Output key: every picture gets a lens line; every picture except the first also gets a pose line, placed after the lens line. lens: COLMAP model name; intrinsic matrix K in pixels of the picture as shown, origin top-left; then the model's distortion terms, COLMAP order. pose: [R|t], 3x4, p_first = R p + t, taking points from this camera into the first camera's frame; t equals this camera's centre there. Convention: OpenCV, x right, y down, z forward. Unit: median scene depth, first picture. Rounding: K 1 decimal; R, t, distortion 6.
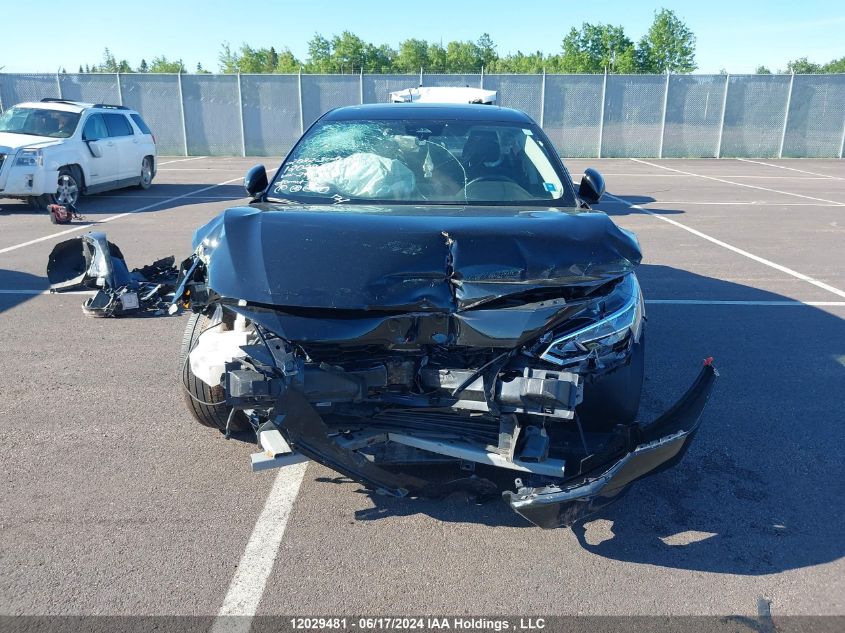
lens RADIAL K [[659.1, 0, 433.7], [0, 659.1, 311.1], [0, 0, 1]] dist [0.056144, -0.113511]
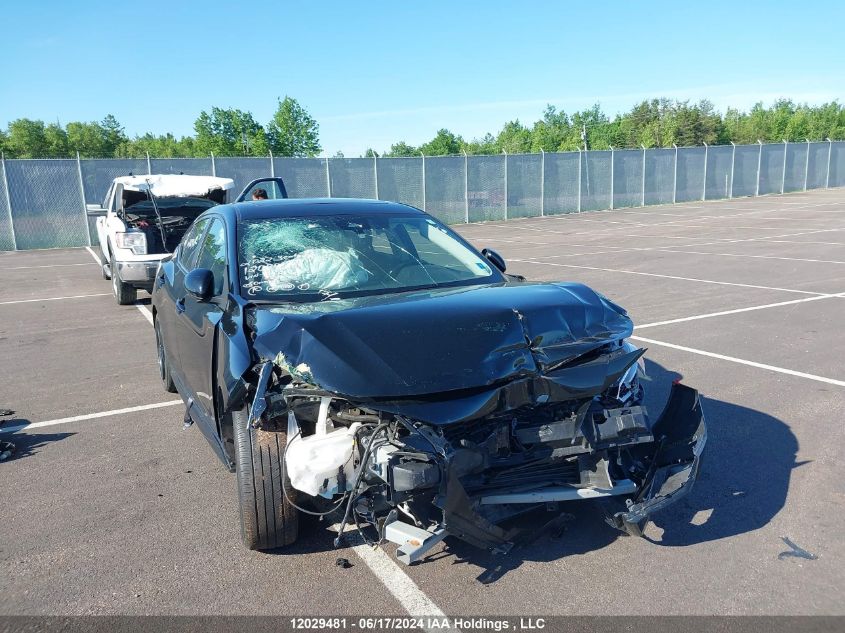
lens RADIAL K [[659.1, 0, 433.7], [0, 659.1, 311.1], [0, 0, 1]] dist [0.056144, -0.113511]
pose [[0.864871, -0.114002, 0.488878, -0.625820], [0.168377, 0.983335, -0.068569, -0.056120], [-0.472913, 0.141620, 0.869653, 0.041378]]
